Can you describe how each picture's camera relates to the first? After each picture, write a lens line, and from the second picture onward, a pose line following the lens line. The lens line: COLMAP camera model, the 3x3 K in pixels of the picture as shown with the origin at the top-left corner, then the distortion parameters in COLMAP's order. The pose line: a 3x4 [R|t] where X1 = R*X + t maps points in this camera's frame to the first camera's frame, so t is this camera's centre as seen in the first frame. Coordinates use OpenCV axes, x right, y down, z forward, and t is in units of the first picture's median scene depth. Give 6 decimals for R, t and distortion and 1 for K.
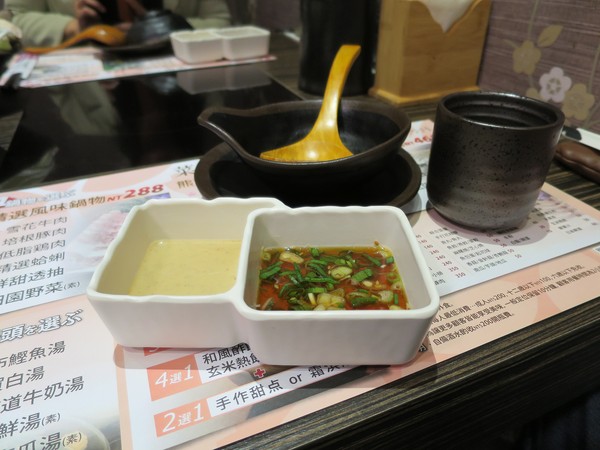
lens RADIAL K [[435.3, 0, 300.0], [0, 435.3, 225.0], [0, 0, 1]] dist [-0.040960, 0.005964]
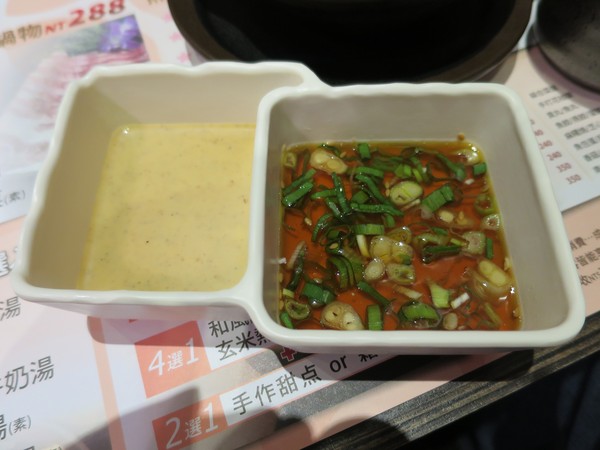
lens RADIAL K [[435.3, 0, 300.0], [0, 435.3, 225.0], [0, 0, 1]] dist [-0.040960, 0.005964]
pose [[0.999762, 0.003435, -0.021541, -0.050173], [0.007846, 0.864817, 0.502026, -0.179443], [0.020353, -0.502076, 0.864584, 0.405970]]
